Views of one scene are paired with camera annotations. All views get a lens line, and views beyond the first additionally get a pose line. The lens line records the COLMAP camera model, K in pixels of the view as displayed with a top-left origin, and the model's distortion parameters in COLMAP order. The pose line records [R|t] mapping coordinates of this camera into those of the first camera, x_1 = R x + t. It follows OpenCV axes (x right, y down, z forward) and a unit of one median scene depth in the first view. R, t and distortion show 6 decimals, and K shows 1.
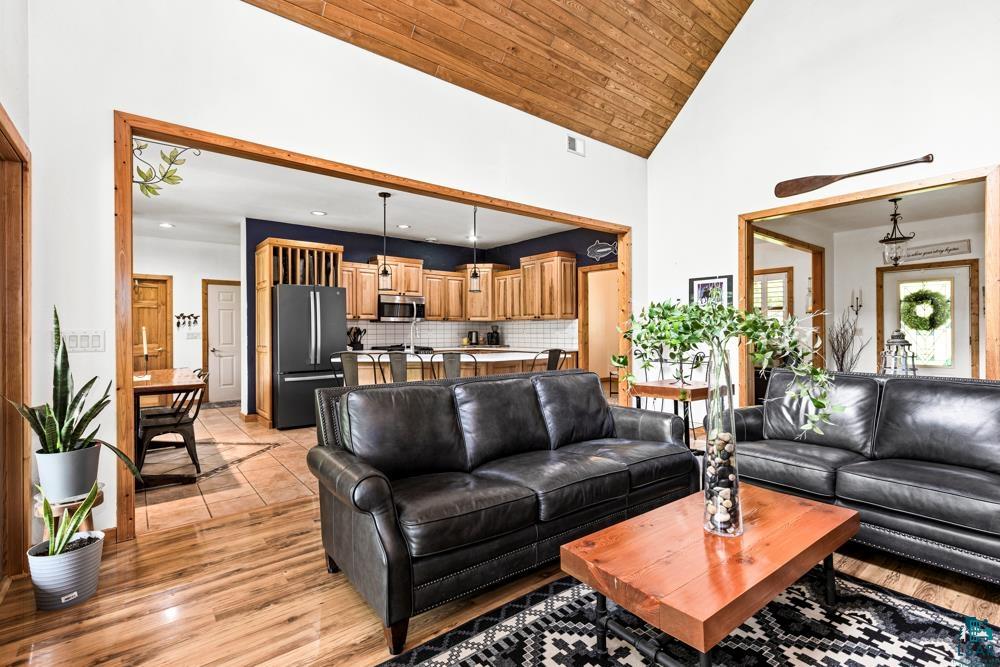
lens RADIAL K [[452.6, 0, 505.4], [0, 452.6, 330.1], [0, 0, 1]] dist [0.004939, 0.000250]
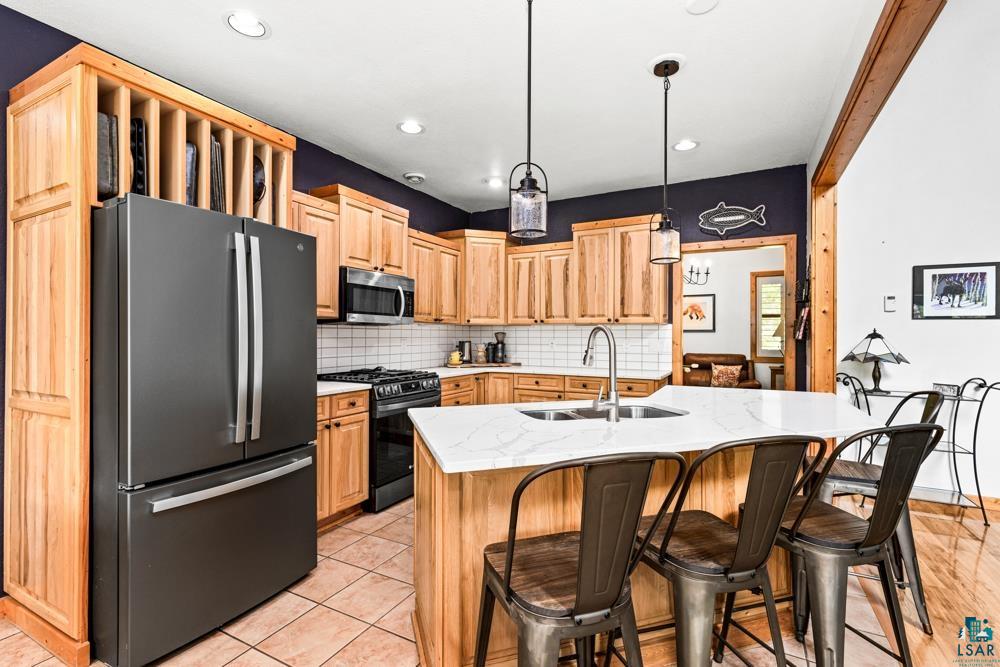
lens RADIAL K [[452.6, 0, 503.0], [0, 452.6, 330.3], [0, 0, 1]] dist [0.004939, 0.000250]
pose [[0.923132, 0.012407, 0.384284, -0.291071], [-0.008962, 0.999902, -0.010754, -0.006869], [-0.384380, 0.006483, 0.923152, 0.469875]]
